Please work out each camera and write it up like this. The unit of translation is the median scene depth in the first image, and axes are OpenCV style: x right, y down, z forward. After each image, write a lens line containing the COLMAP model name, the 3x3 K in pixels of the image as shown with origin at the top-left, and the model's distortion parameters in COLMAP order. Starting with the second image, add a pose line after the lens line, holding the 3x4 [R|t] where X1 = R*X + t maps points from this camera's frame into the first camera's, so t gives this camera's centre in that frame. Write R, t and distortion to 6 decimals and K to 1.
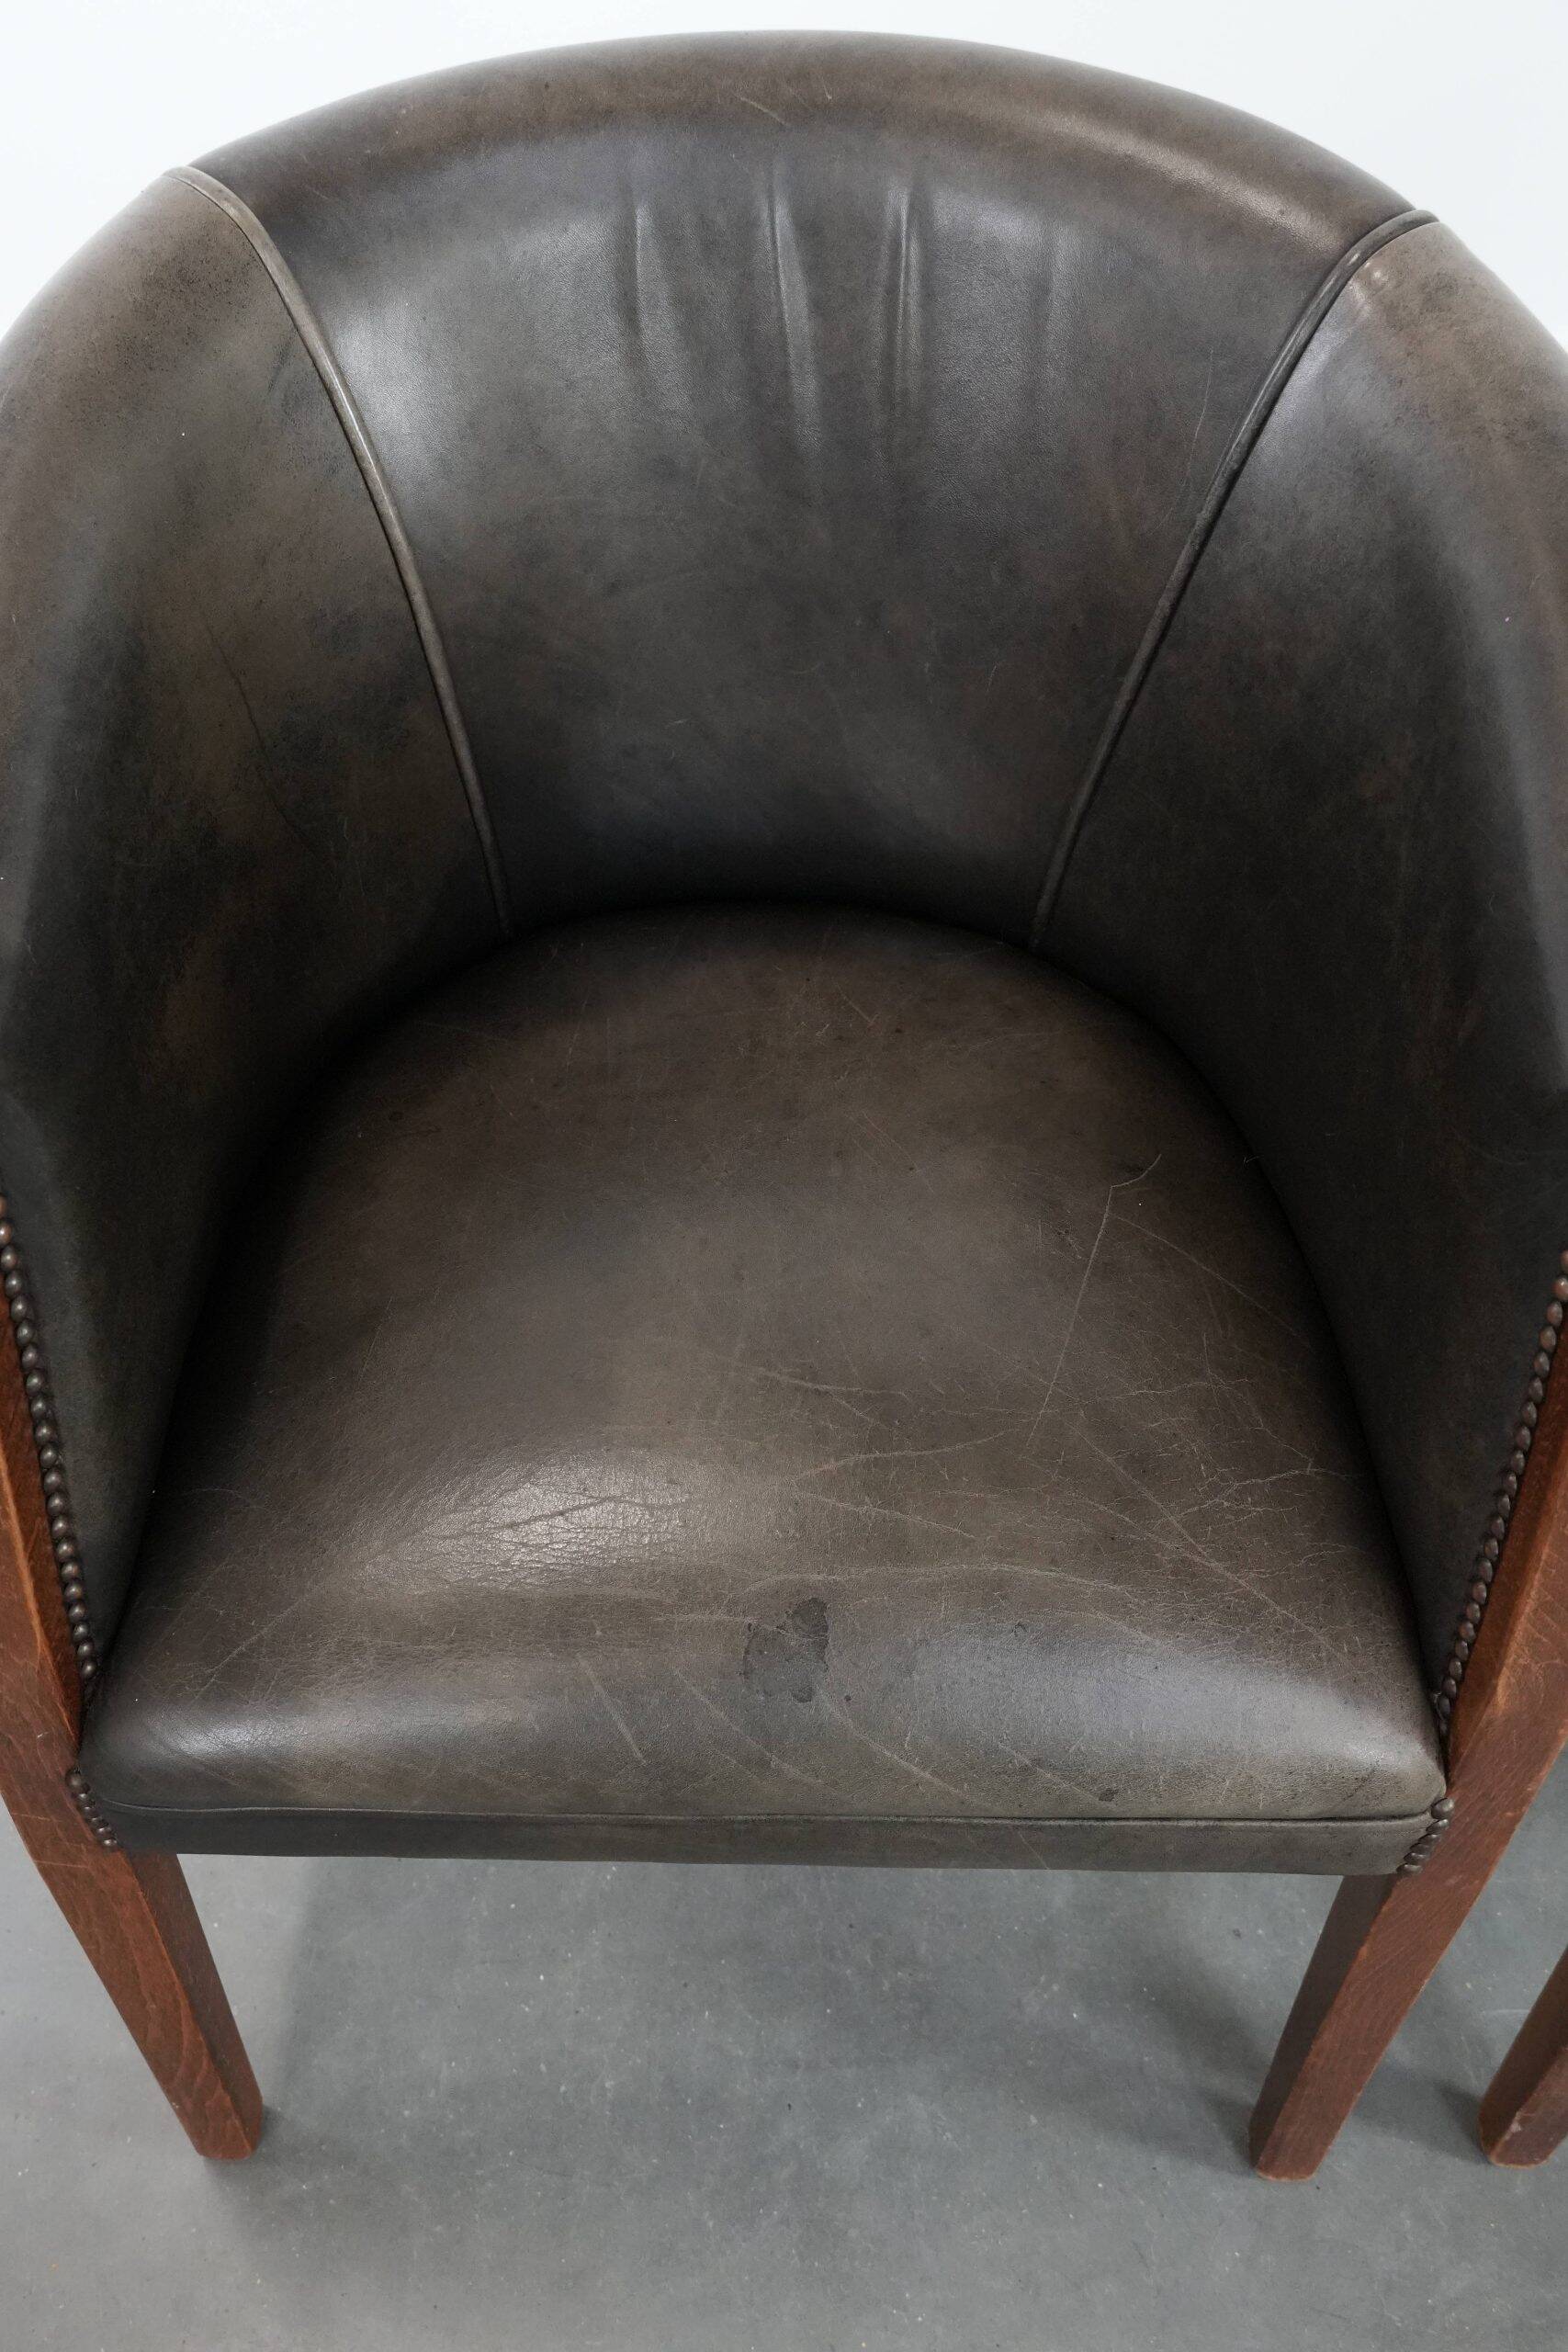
lens RADIAL K [[2227.9, 0, 784.0], [0, 2227.9, 1176.0], [0, 0, 1]] dist [-0.002703, 0.020920]
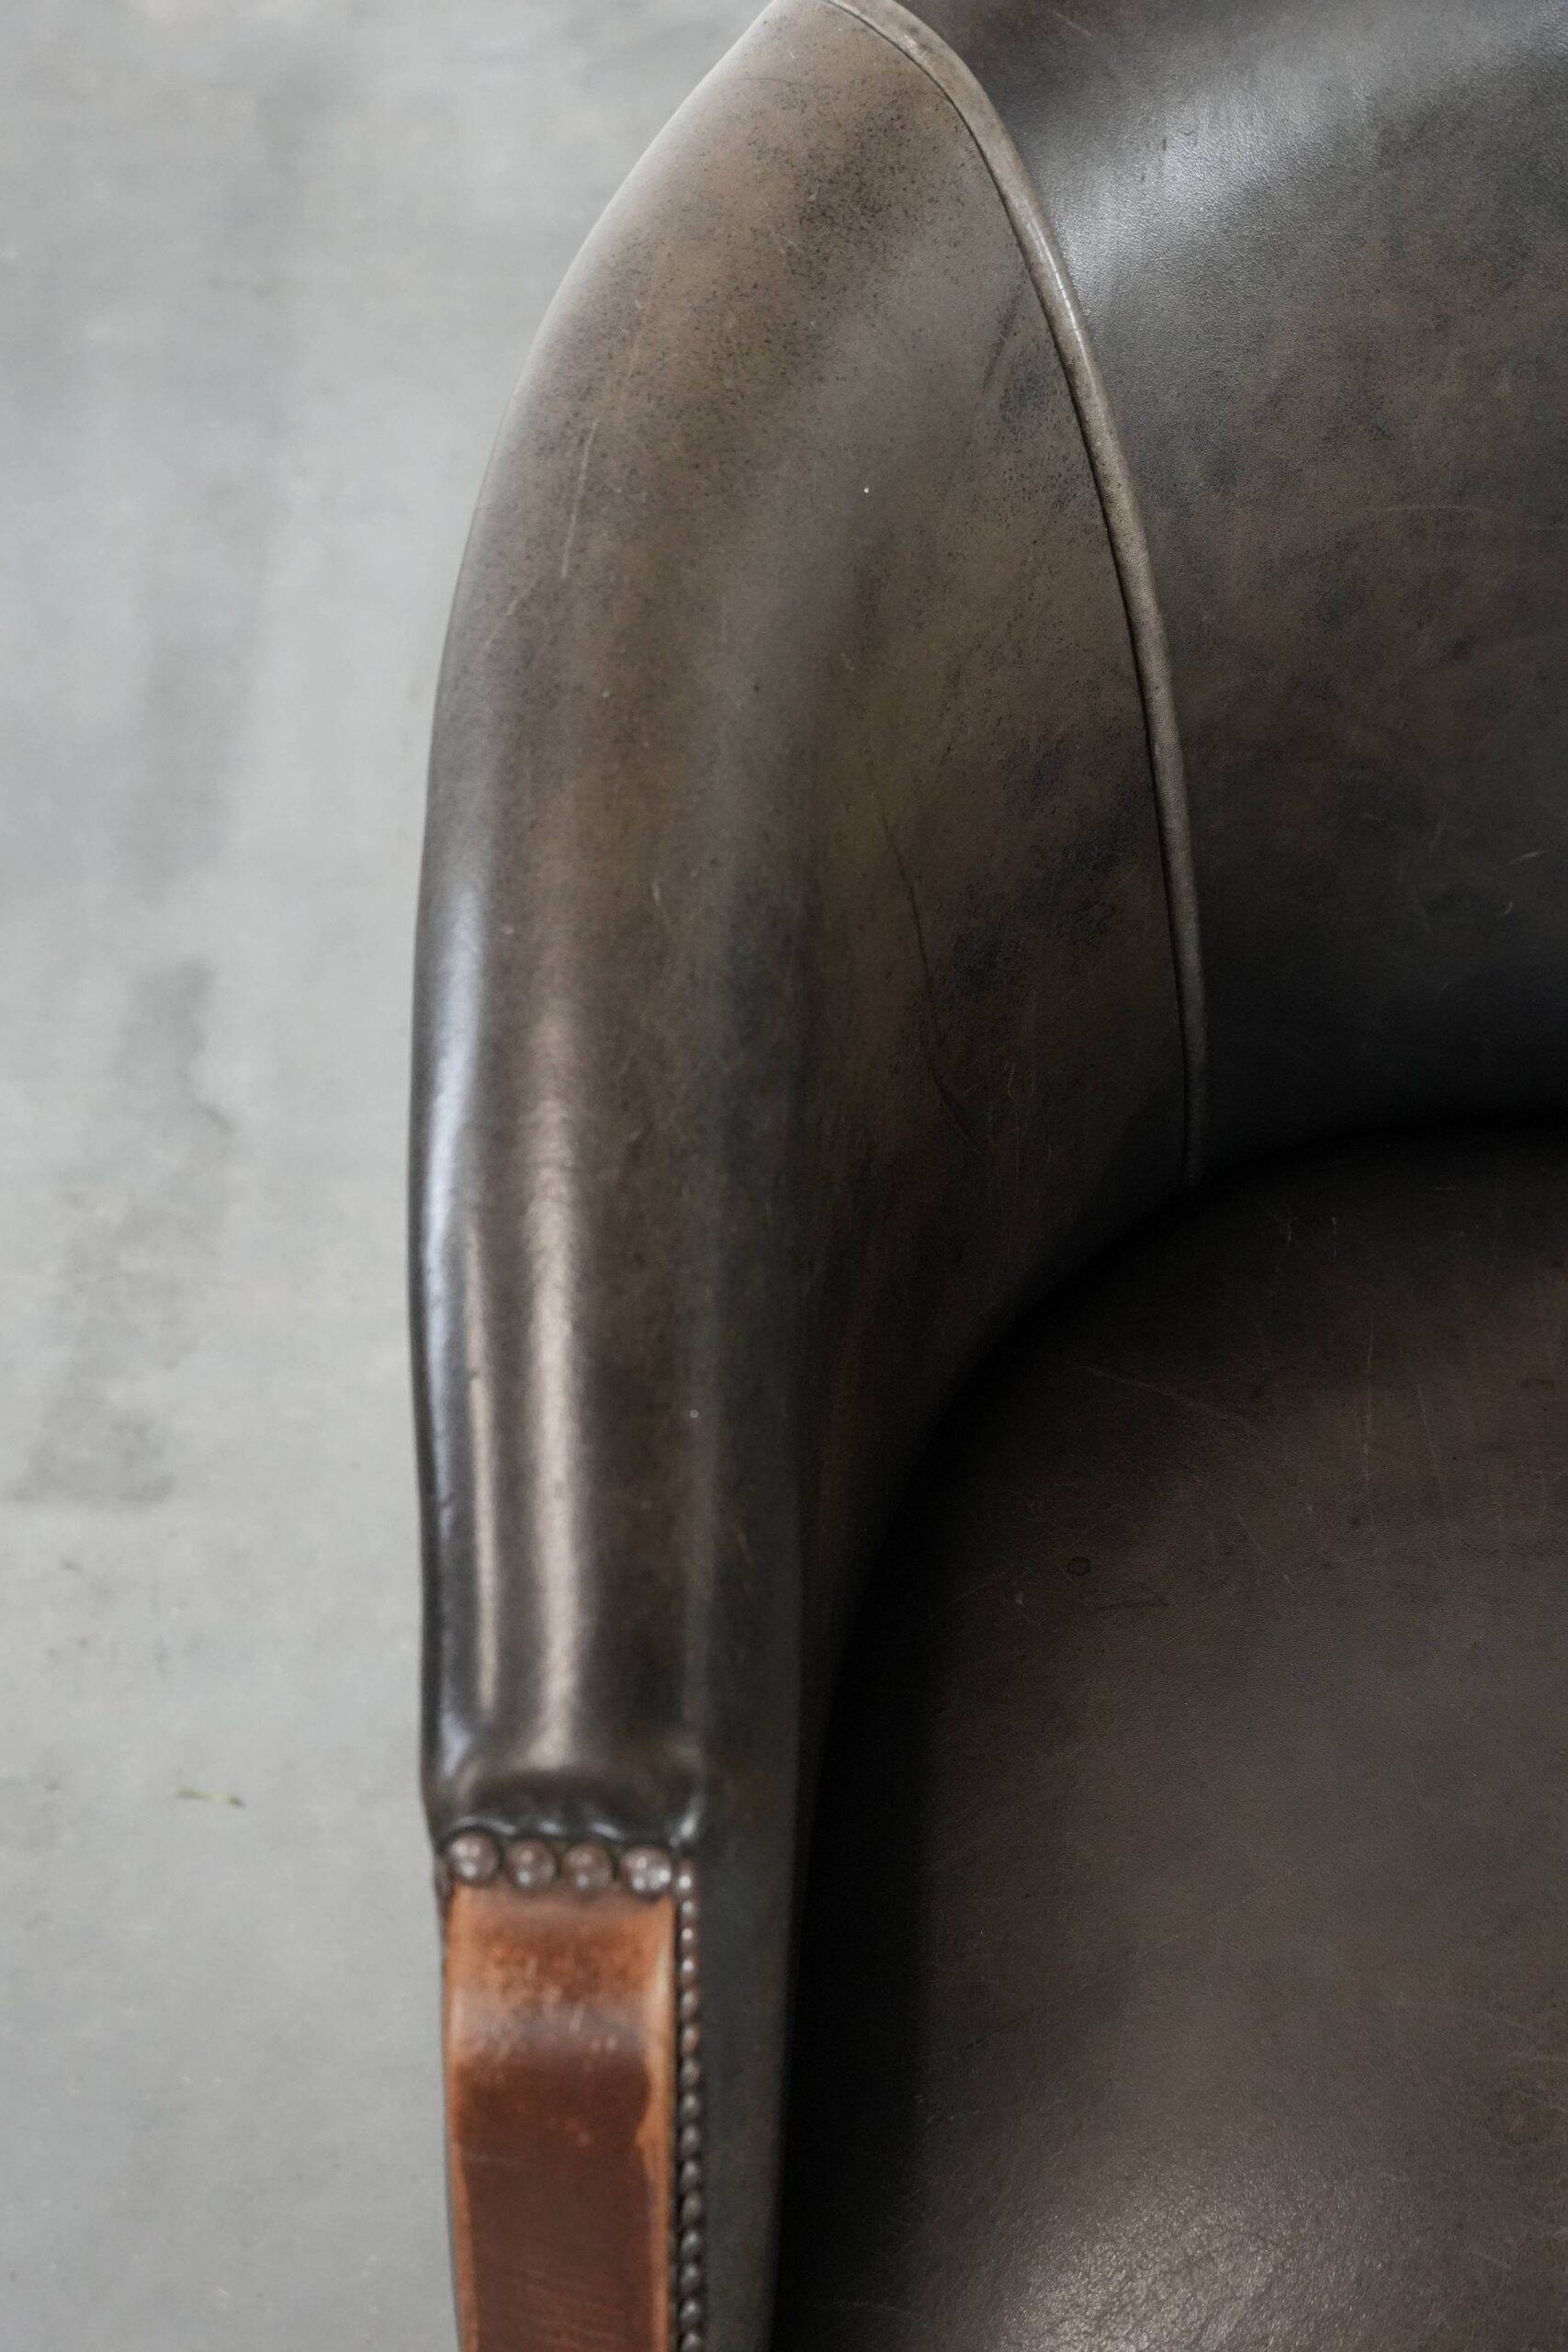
lens RADIAL K [[3439.7, 0, 784.0], [0, 3439.7, 1176.0], [0, 0, 1]] dist [0.038120, 0.007578]
pose [[0.999152, 0.024056, -0.033418, -0.232825], [-0.021747, 0.997461, 0.067808, -0.196859], [0.034965, -0.067023, 0.997139, 0.100169]]
